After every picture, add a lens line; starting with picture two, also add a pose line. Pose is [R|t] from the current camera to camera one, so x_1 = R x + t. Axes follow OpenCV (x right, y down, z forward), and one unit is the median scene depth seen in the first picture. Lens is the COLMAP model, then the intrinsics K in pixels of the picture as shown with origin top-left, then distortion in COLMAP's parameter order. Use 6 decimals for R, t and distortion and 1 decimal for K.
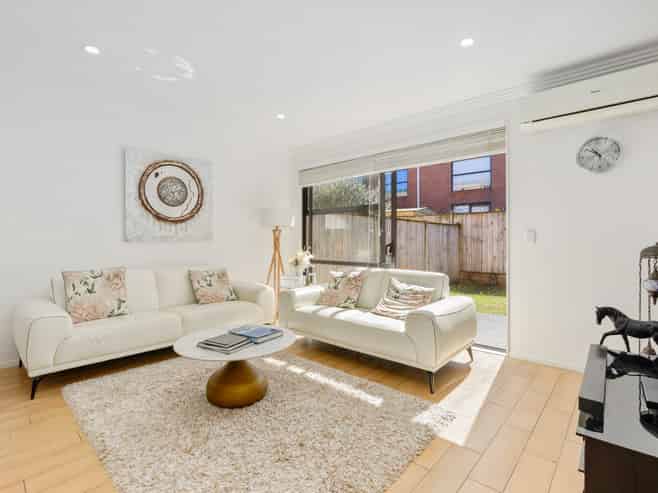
lens RADIAL K [[319.4, 0, 328.7], [0, 319.4, 237.7], [0, 0, 1]] dist [-0.001513, -0.000218]
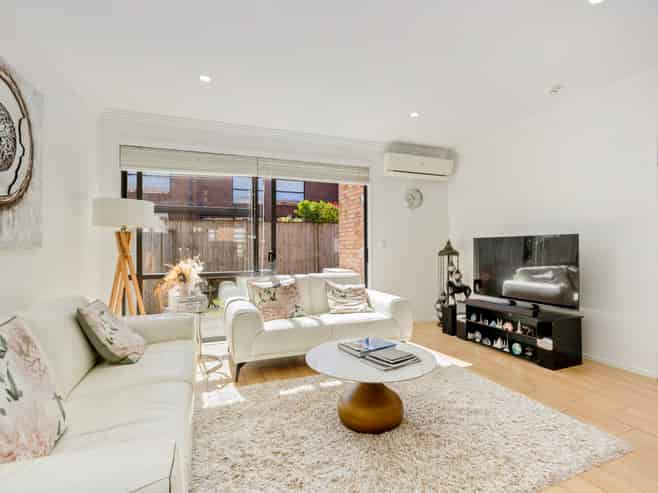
lens RADIAL K [[324.0, 0, 329.0], [0, 324.0, 246.5], [0, 0, 1]] dist [0.000692, 0.000105]
pose [[0.453018, -0.005747, 0.891483, -0.666497], [0.002137, 0.999983, 0.005361, 0.000891], [-0.891499, -0.000524, 0.453022, 0.398813]]
